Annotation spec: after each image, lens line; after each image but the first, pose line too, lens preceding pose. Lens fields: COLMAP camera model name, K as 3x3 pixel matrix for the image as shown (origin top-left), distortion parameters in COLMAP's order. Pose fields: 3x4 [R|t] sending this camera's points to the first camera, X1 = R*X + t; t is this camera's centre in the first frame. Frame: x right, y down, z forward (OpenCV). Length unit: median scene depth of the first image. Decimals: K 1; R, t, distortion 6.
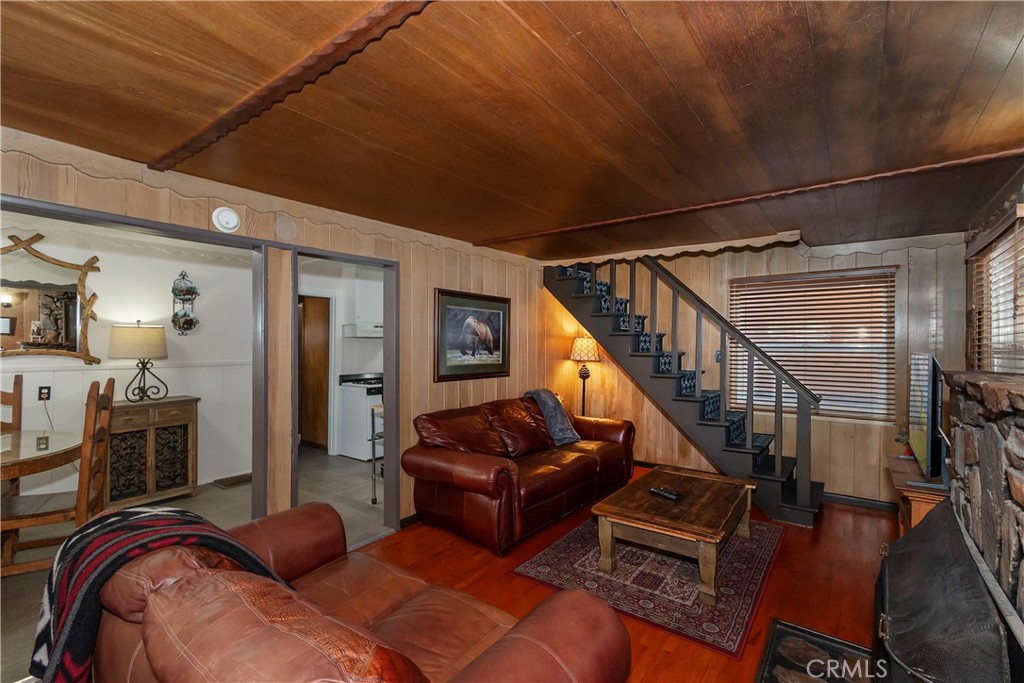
lens RADIAL K [[457.7, 0, 507.9], [0, 457.7, 337.7], [0, 0, 1]] dist [-0.000257, -0.000214]
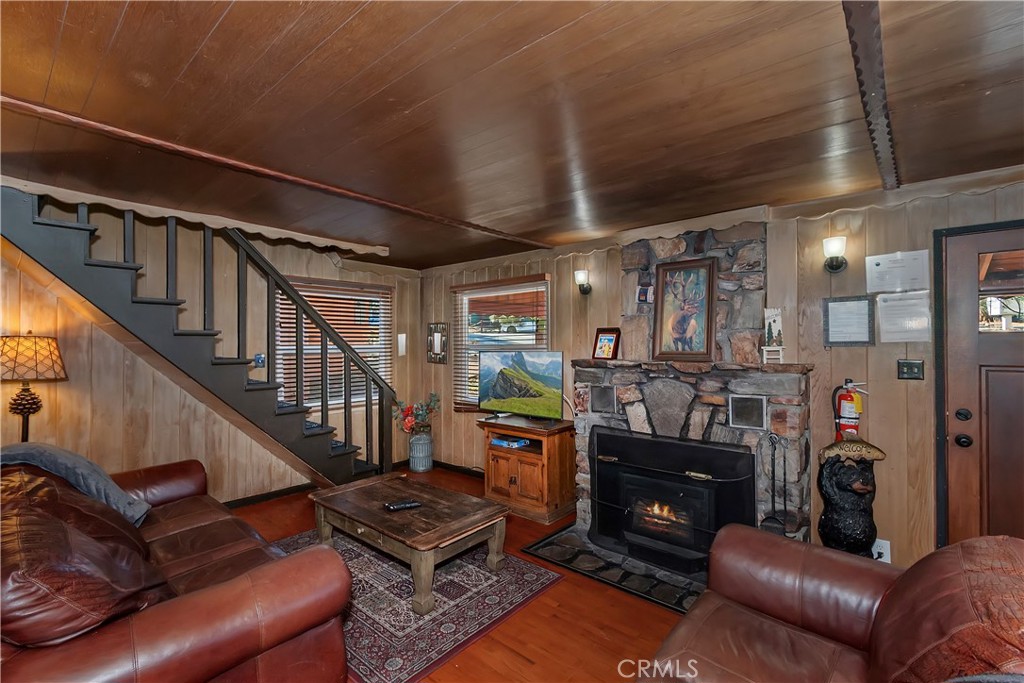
lens RADIAL K [[452.6, 0, 509.3], [0, 452.6, 338.1], [0, 0, 1]] dist [0.001700, -0.000369]
pose [[0.067394, 0.005989, 0.997708, -0.447736], [-0.009528, 0.999940, -0.005359, -0.001682], [-0.997681, -0.009145, 0.067447, 0.561501]]
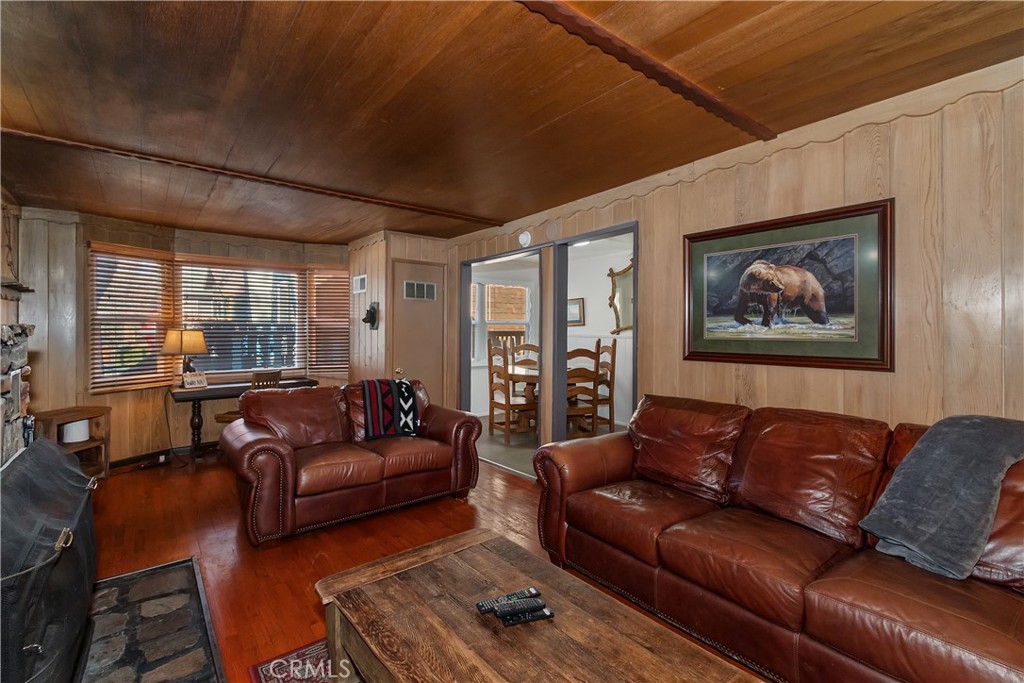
lens RADIAL K [[457.7, 0, 507.9], [0, 457.7, 337.7], [0, 0, 1]] dist [-0.000257, -0.000214]
pose [[-0.242358, 0.007485, -0.970158, 0.622194], [0.014251, 0.999890, 0.004154, 0.051106], [0.970082, -0.012819, -0.242438, 0.865509]]
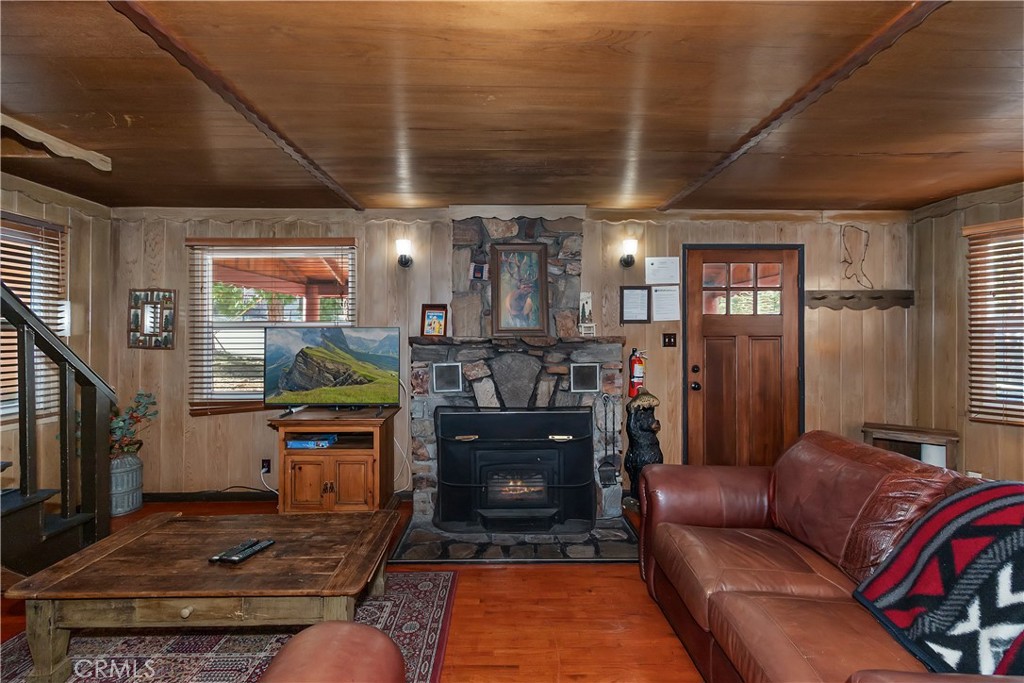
lens RADIAL K [[452.9, 0, 509.0], [0, 452.9, 330.2], [0, 0, 1]] dist [0.000482, -0.000007]
pose [[-0.616412, 0.002837, 0.787419, -0.284830], [-0.014339, 0.999787, -0.014827, 0.033315], [-0.787293, -0.020431, -0.616240, 0.860704]]
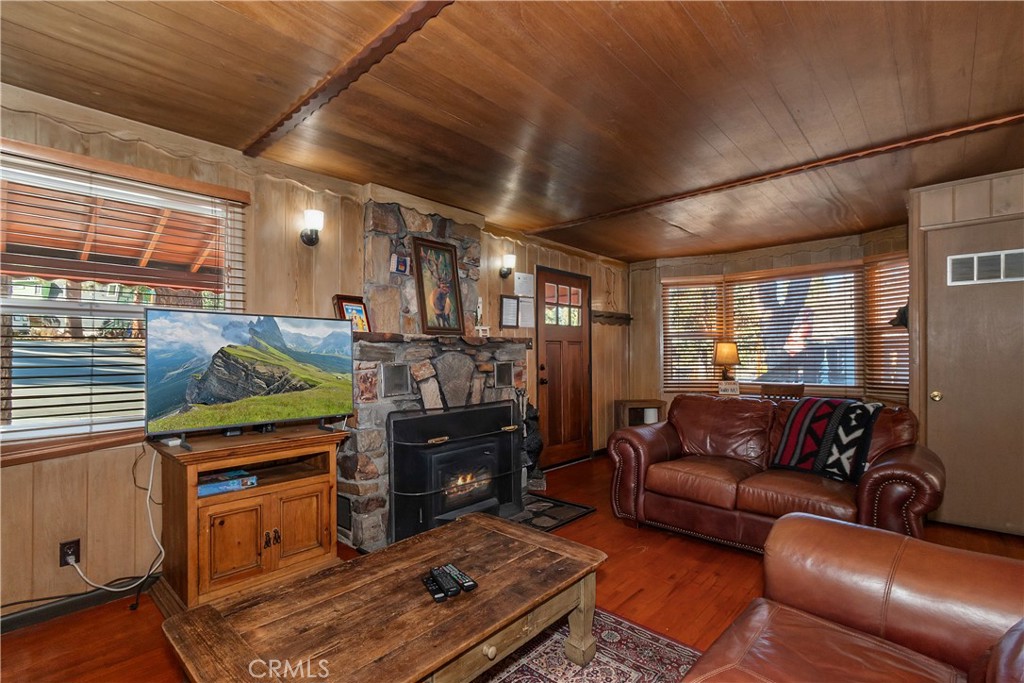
lens RADIAL K [[468.1, 0, 511.4], [0, 468.1, 348.4], [0, 0, 1]] dist [0.007597, -0.000089]
pose [[-0.995681, 0.001796, 0.092822, 0.179937], [-0.000942, 0.999566, -0.029453, 0.081297], [-0.092834, -0.029414, -0.995247, 1.175632]]
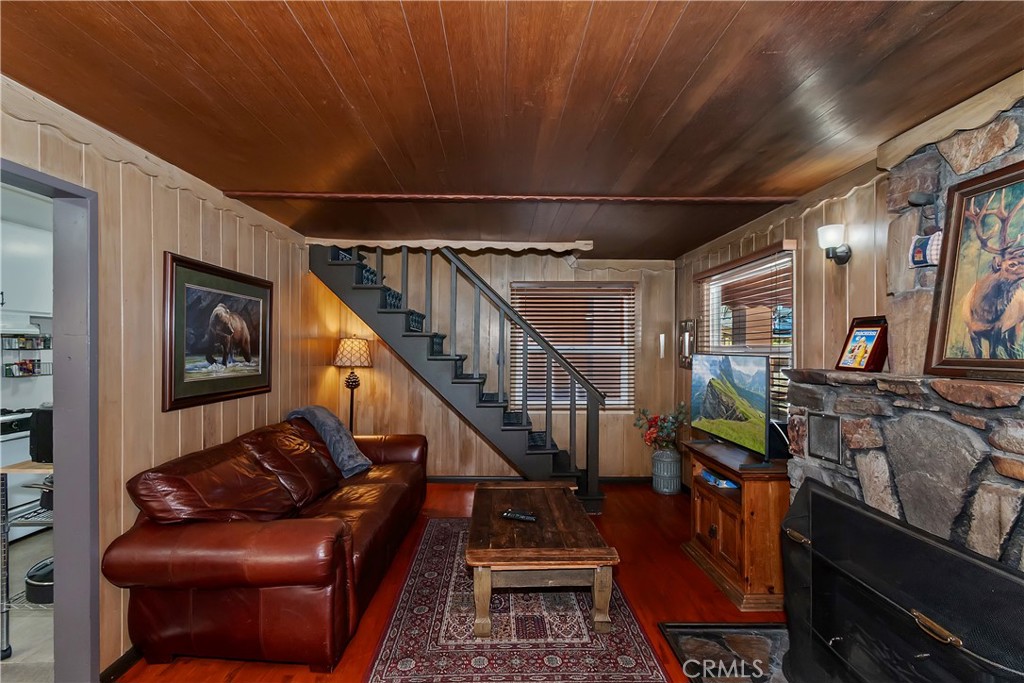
lens RADIAL K [[456.1, 0, 508.0], [0, 456.1, 341.9], [0, 0, 1]] dist [0.000579, -0.000531]
pose [[0.783468, 0.005292, 0.621410, -0.172372], [-0.008370, 0.999963, 0.002038, 0.002781], [-0.621376, -0.006798, 0.783483, 0.255291]]
